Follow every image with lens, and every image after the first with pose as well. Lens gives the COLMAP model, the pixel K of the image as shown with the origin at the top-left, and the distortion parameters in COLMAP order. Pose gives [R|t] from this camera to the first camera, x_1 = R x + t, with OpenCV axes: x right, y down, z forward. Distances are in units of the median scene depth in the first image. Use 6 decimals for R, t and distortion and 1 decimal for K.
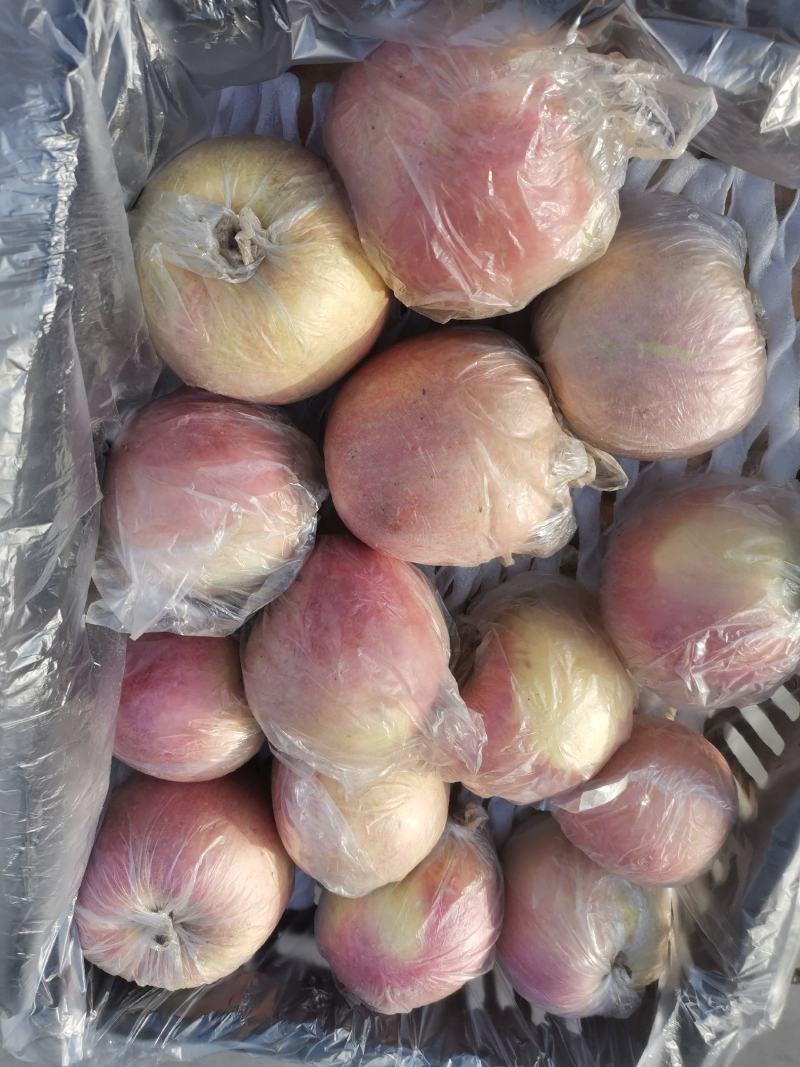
lens RADIAL K [[794.3, 0, 400.0], [0, 794.3, 534.3], [0, 0, 1]] dist [0.034968, 0.001616]
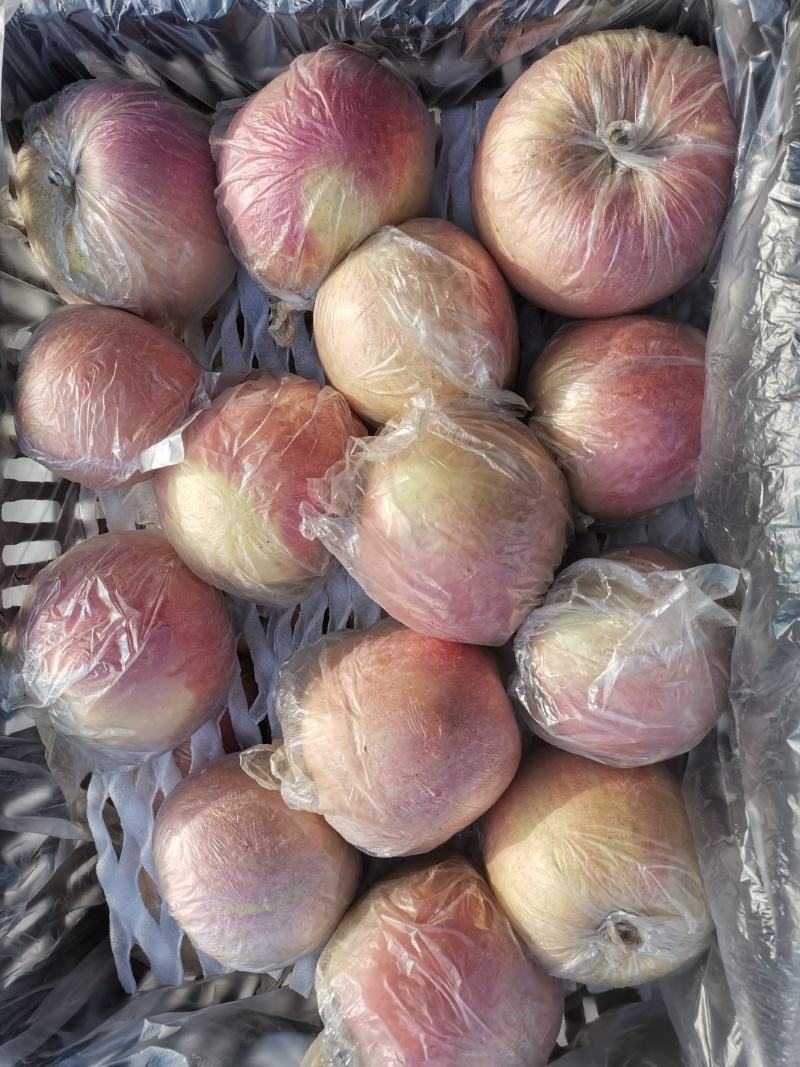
lens RADIAL K [[794.3, 0, 400.6], [0, 794.3, 532.7], [0, 0, 1]] dist [0.034968, 0.001616]
pose [[-0.974563, 0.193422, 0.113202, -0.105862], [-0.222596, -0.894093, -0.388650, 0.548982], [0.026040, -0.403962, 0.914405, 0.120476]]
